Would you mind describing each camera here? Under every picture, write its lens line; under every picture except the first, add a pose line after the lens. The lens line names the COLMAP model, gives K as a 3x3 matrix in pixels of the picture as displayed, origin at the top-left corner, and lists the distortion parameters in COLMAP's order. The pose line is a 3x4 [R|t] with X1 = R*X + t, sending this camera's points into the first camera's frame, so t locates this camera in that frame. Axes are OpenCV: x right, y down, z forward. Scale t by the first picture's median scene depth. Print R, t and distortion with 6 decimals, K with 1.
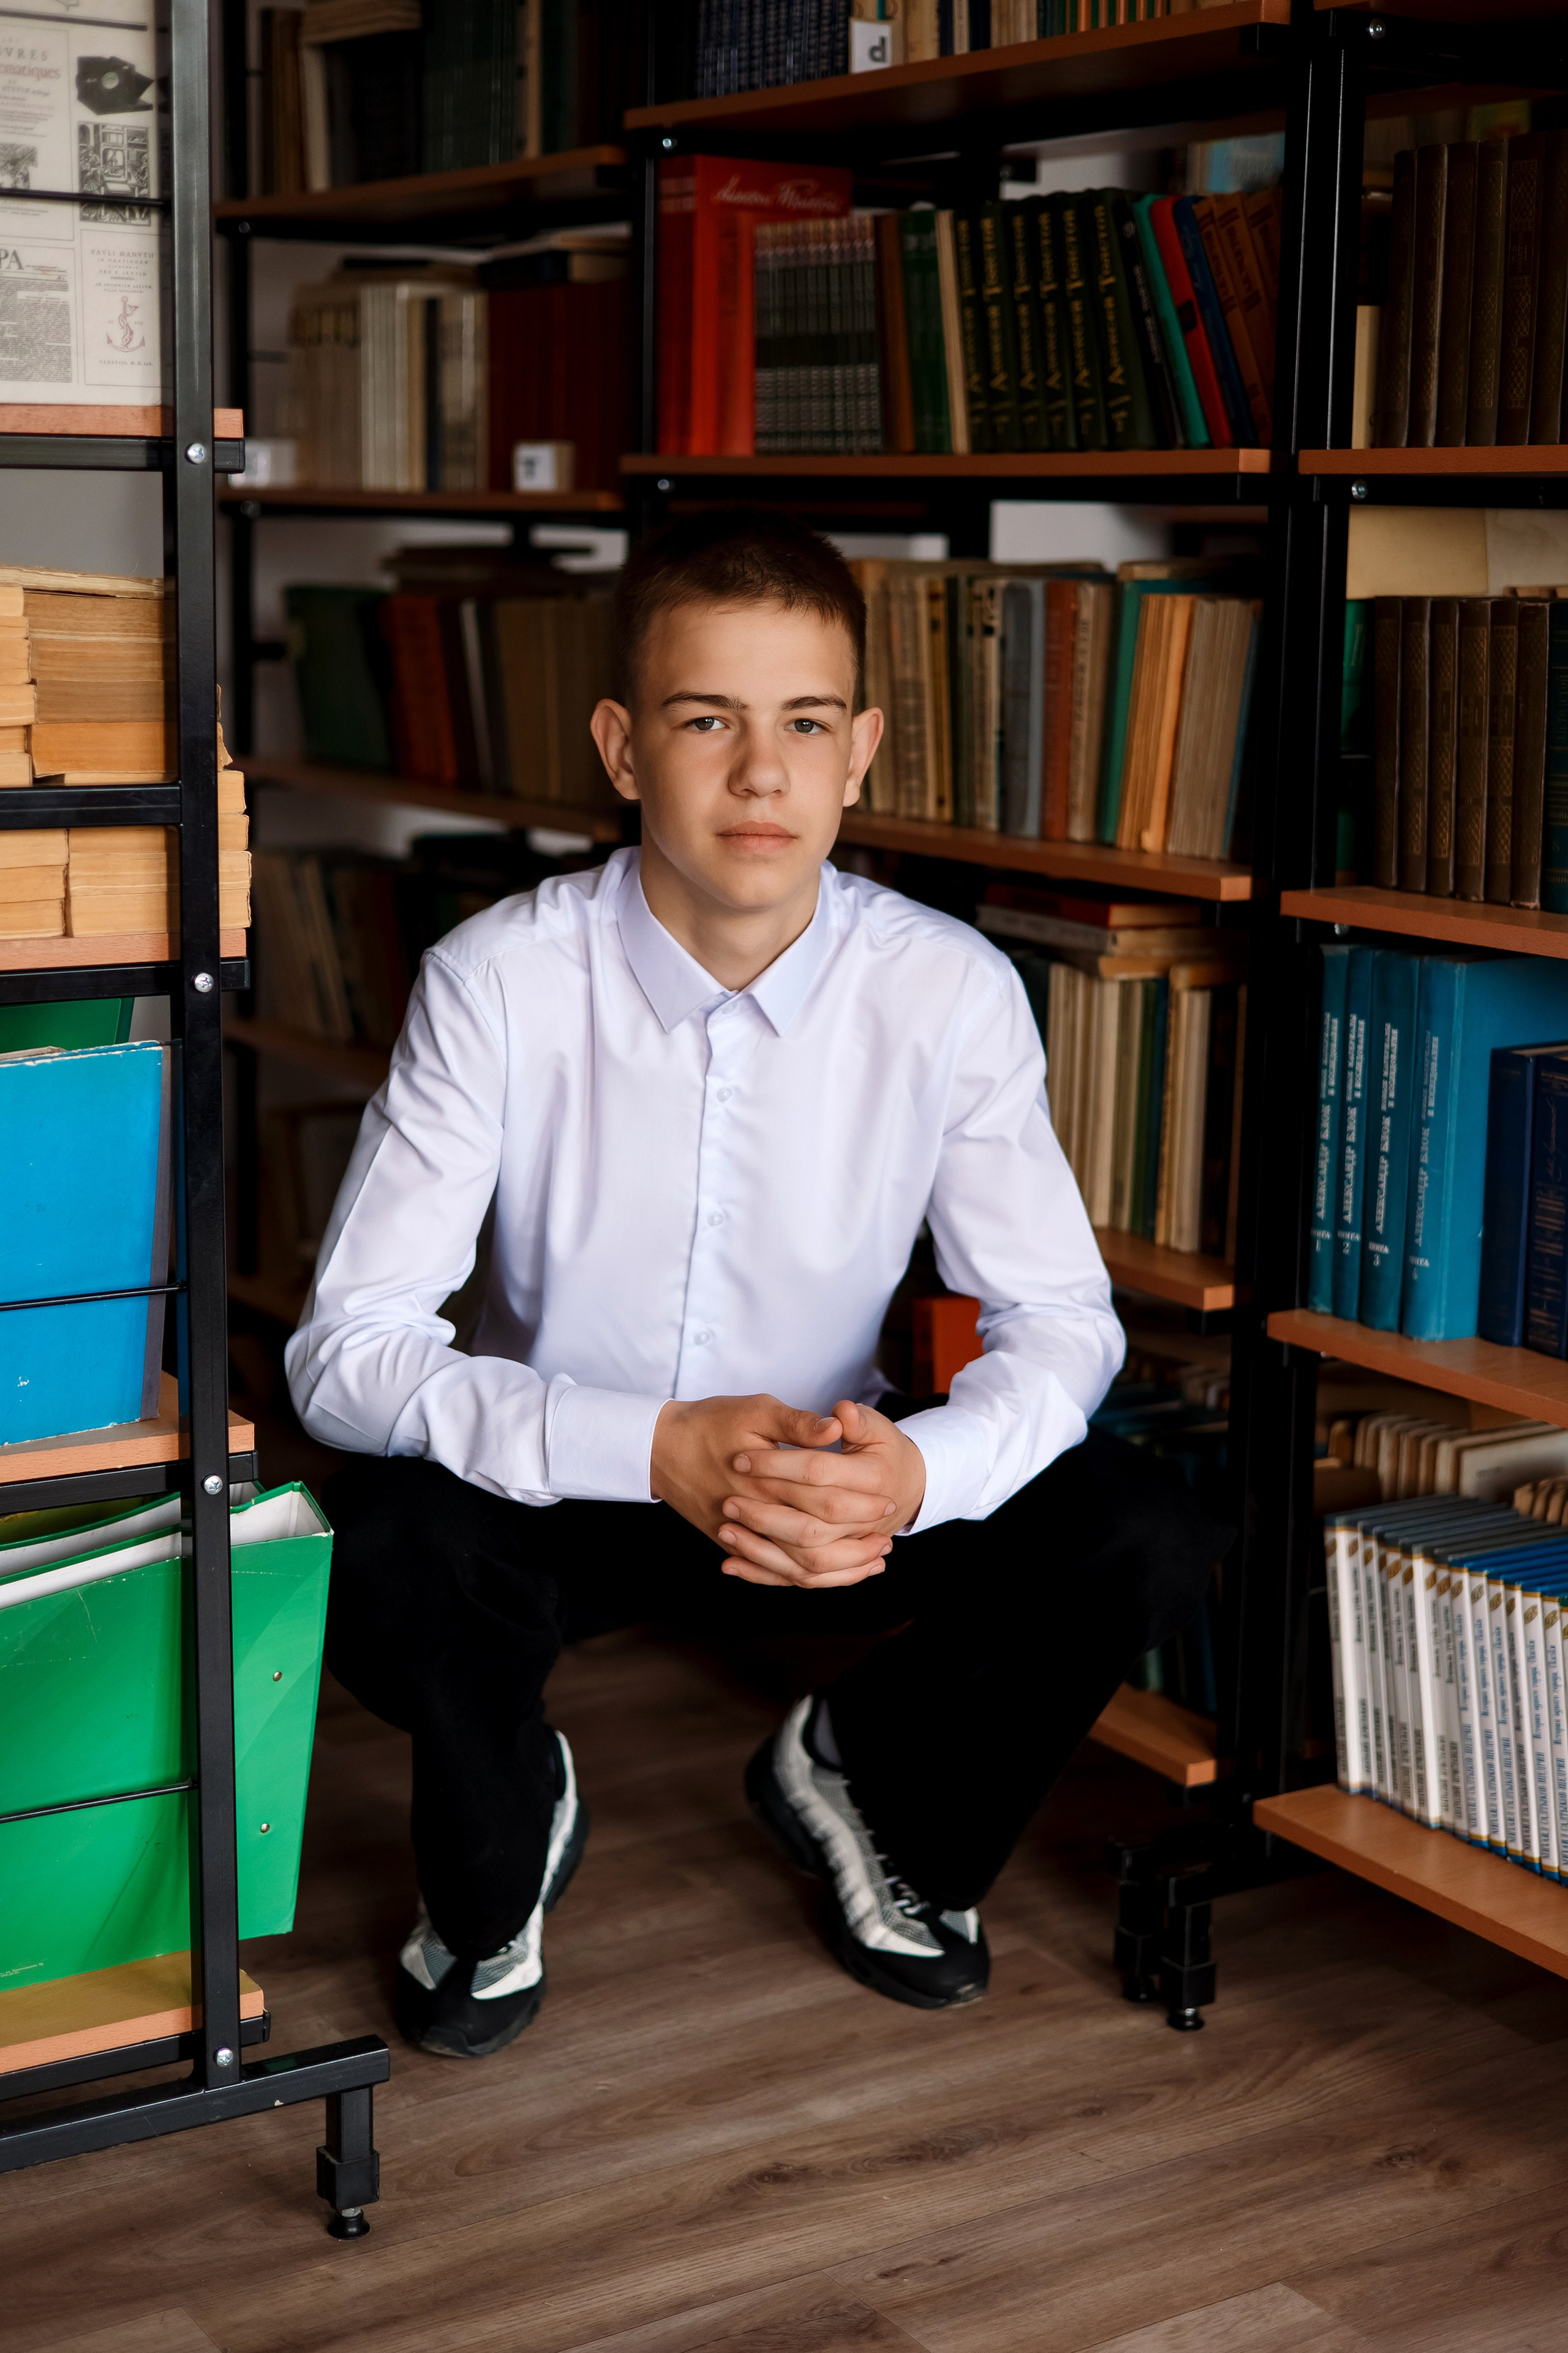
lens RADIAL K [[3392.9, 0, 781.1], [0, 3392.9, 1137.4], [0, 0, 1]] dist [0.011491, 0.000000]
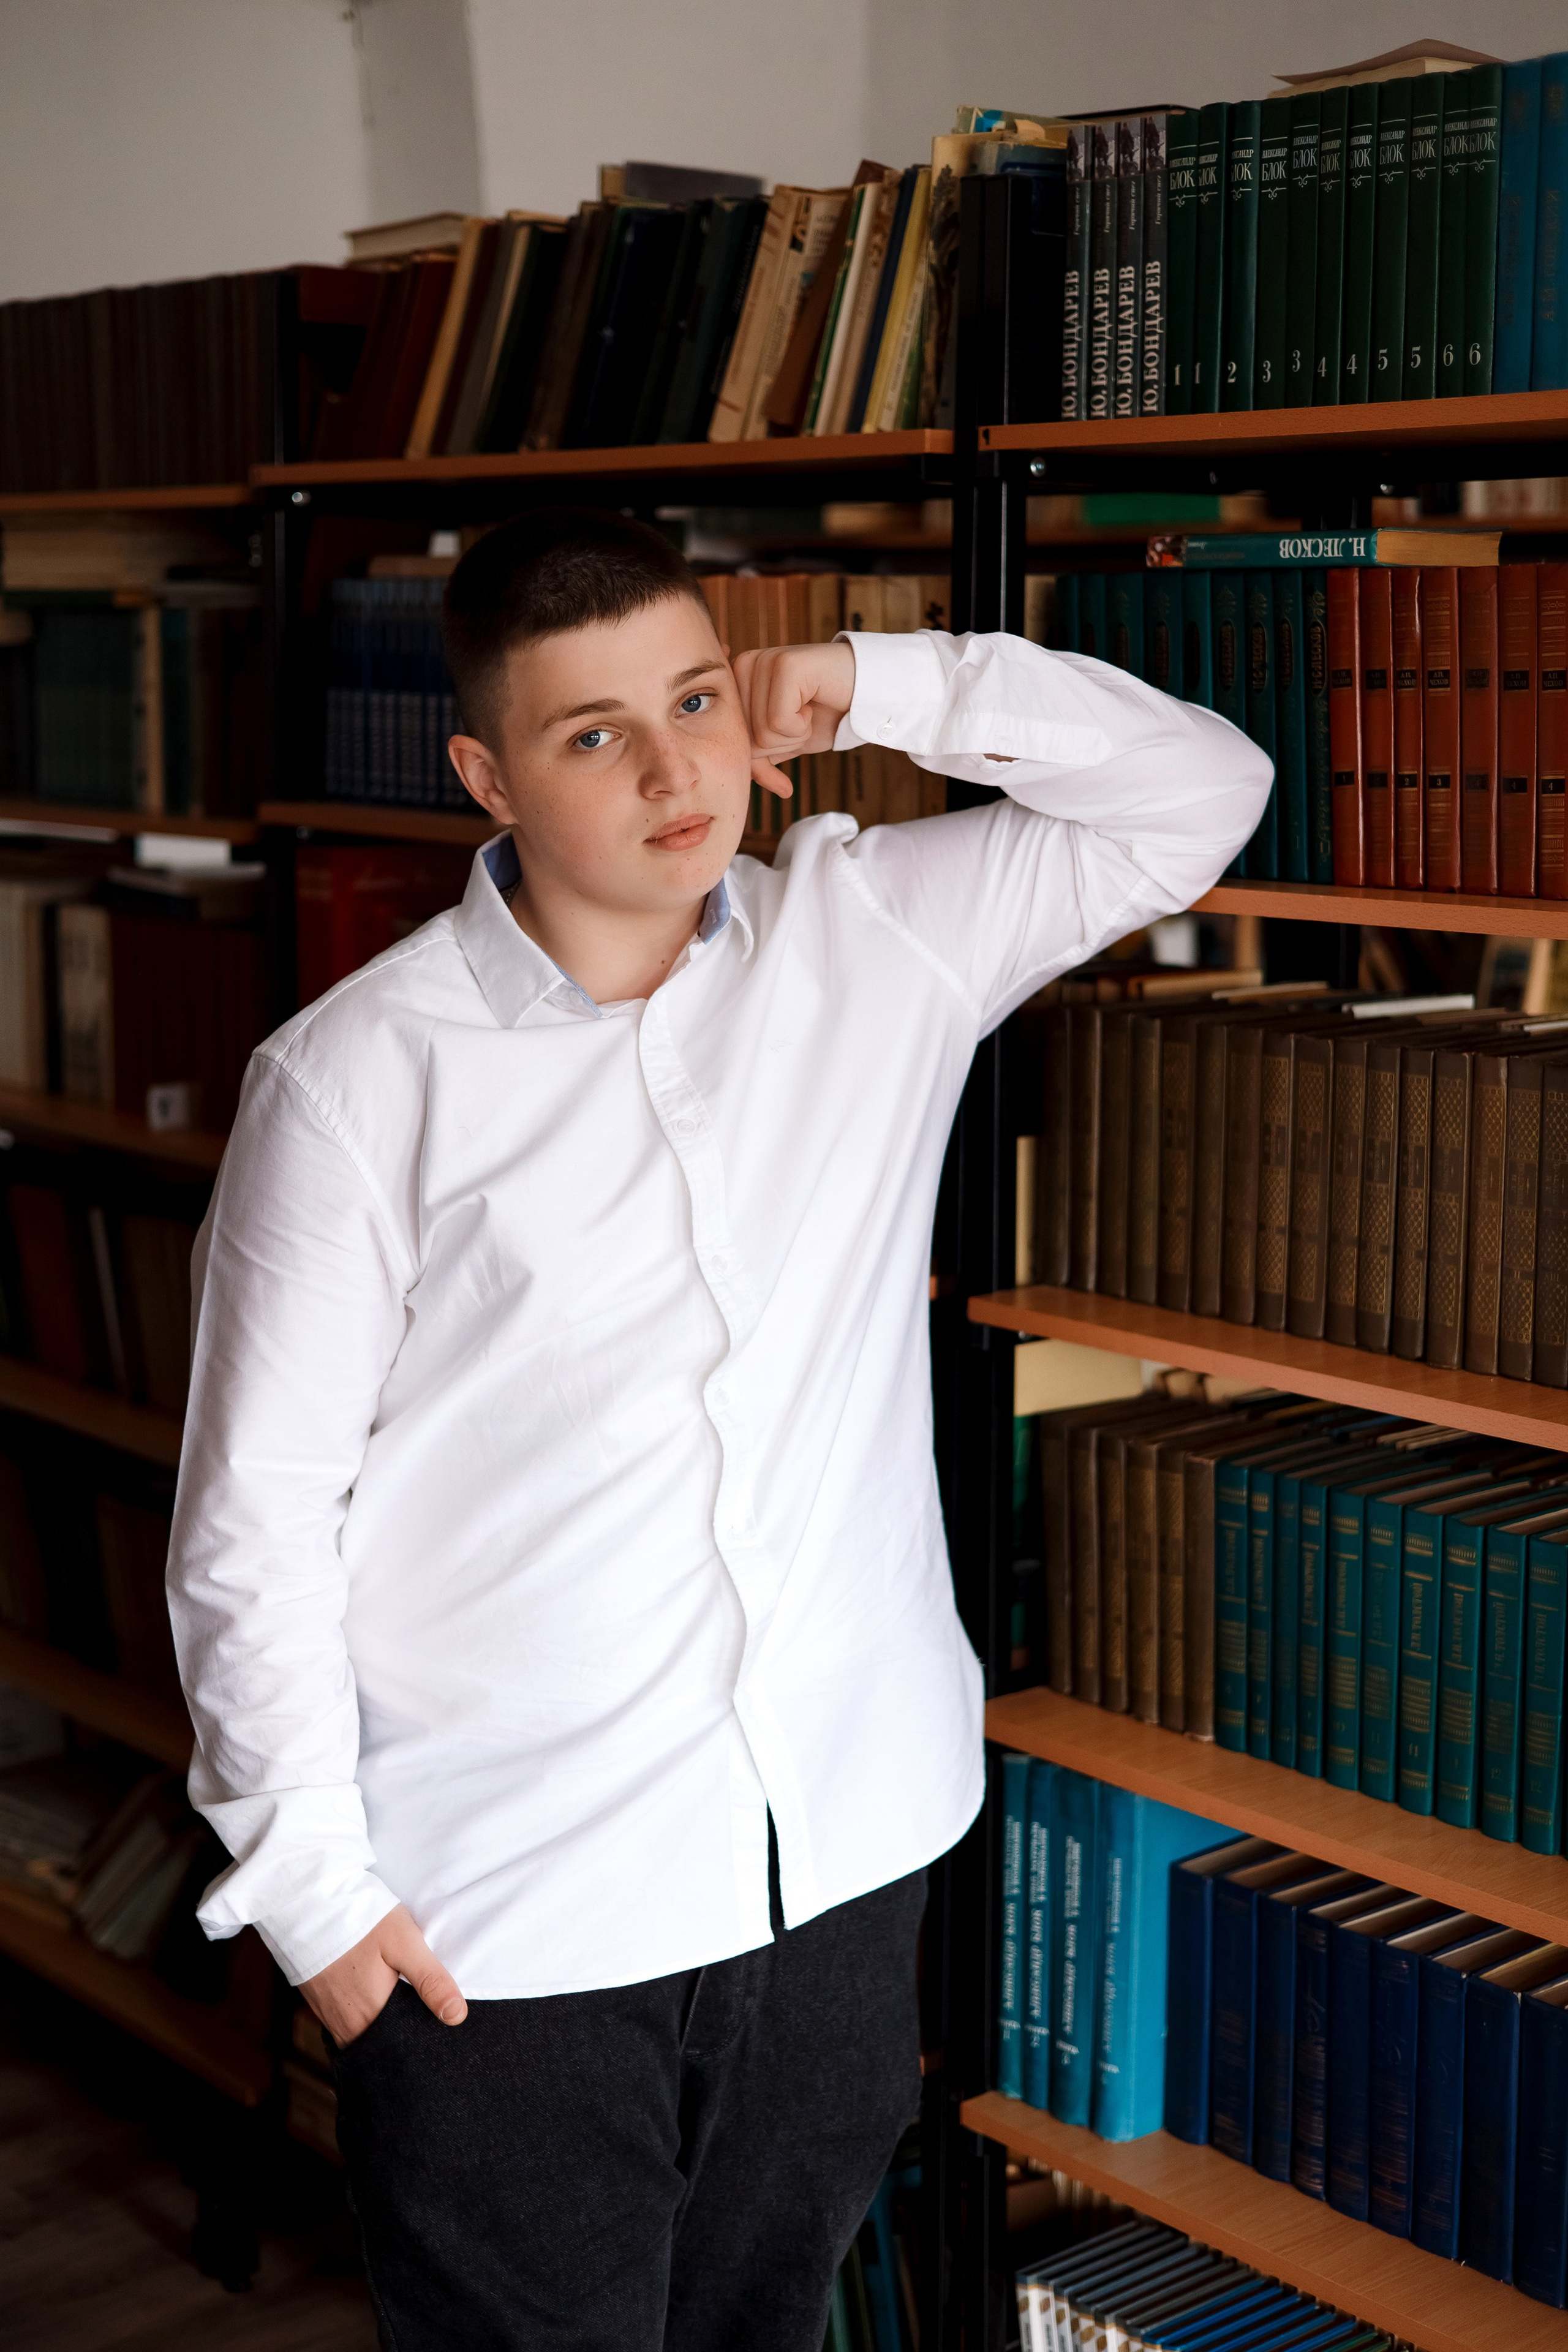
lens RADIAL K [[3391.8, 0, 753.0], [0, 3391.8, 1150.2], [0, 0, 1]] dist [0.011491, 0.000000]
pose [[0.990698, -0.032550, 0.132132, -0.047504], [0.034886, 0.999273, -0.015403, -0.229677], [-0.131535, 0.019869, 0.991112, -0.021565]]
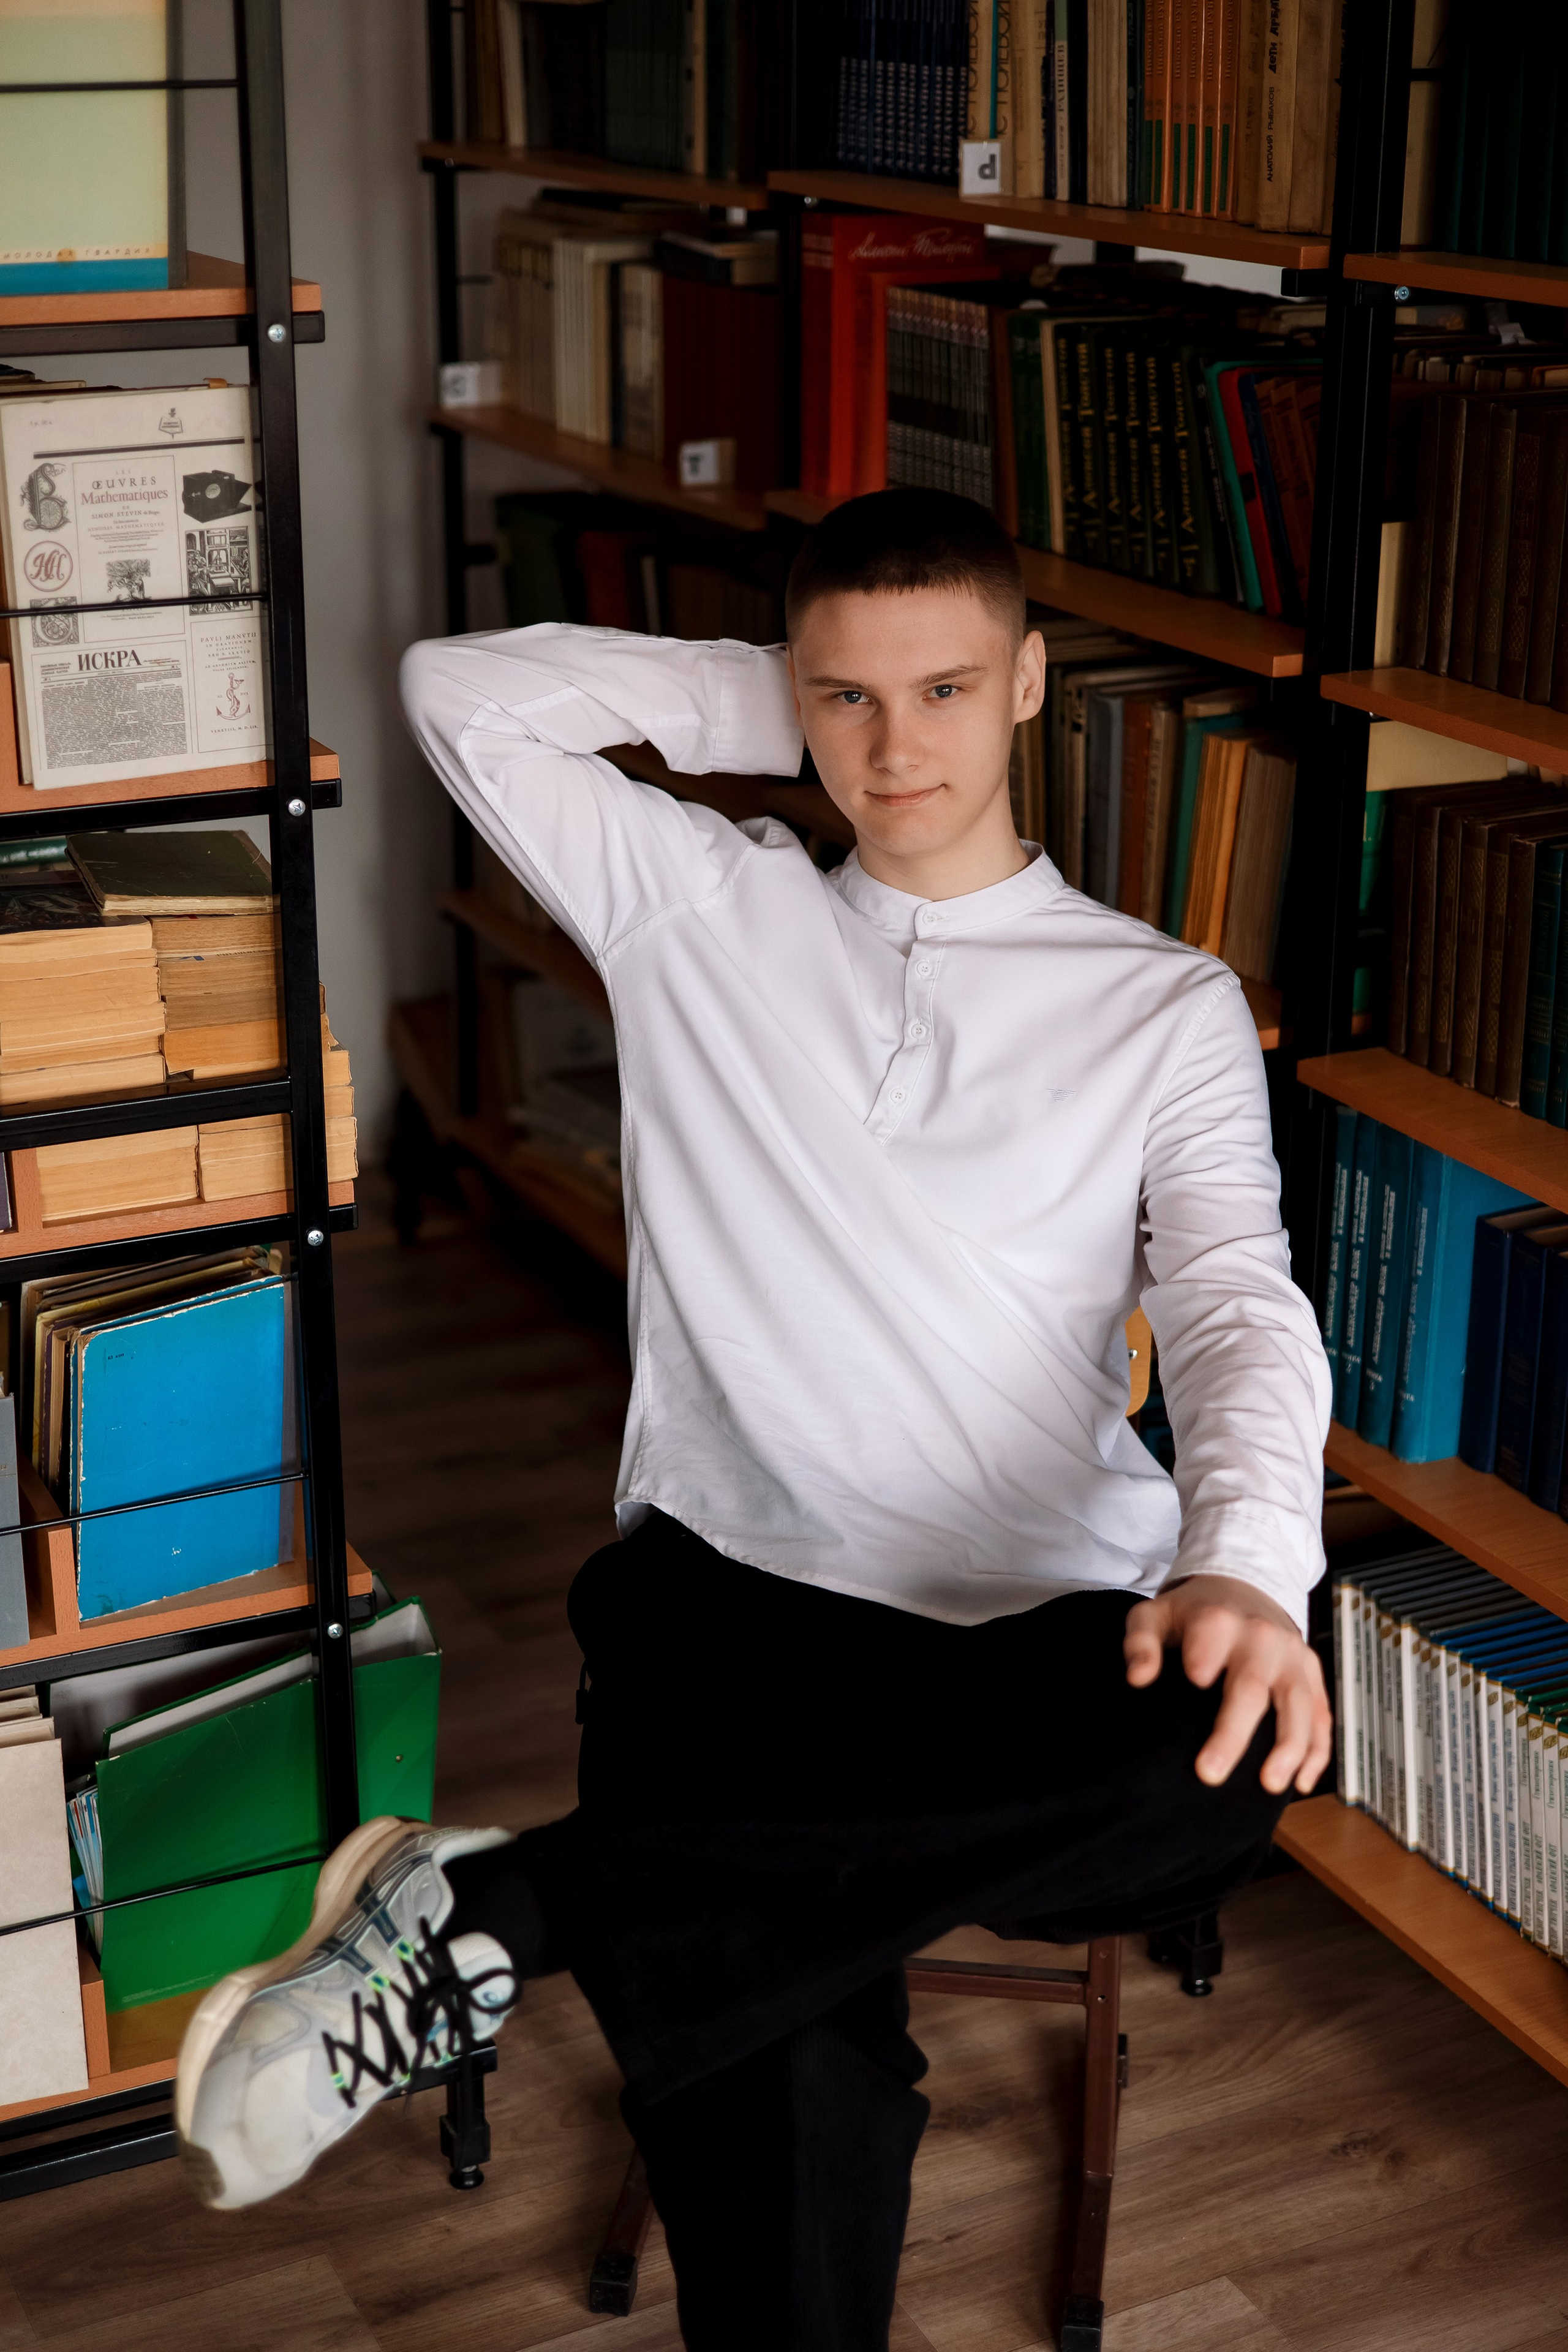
lens RADIAL K [[3391.8, 0, 781.1], [0, 3391.8, 1177.9], [0, 0, 1]] dist [0.011491, 0.000000]
pose [[0.994864, 0.023498, -0.098454, 0.089659], [-0.006060, 0.984762, 0.173800, -0.227804], [0.101038, -0.172311, 0.979847, -0.114606]]
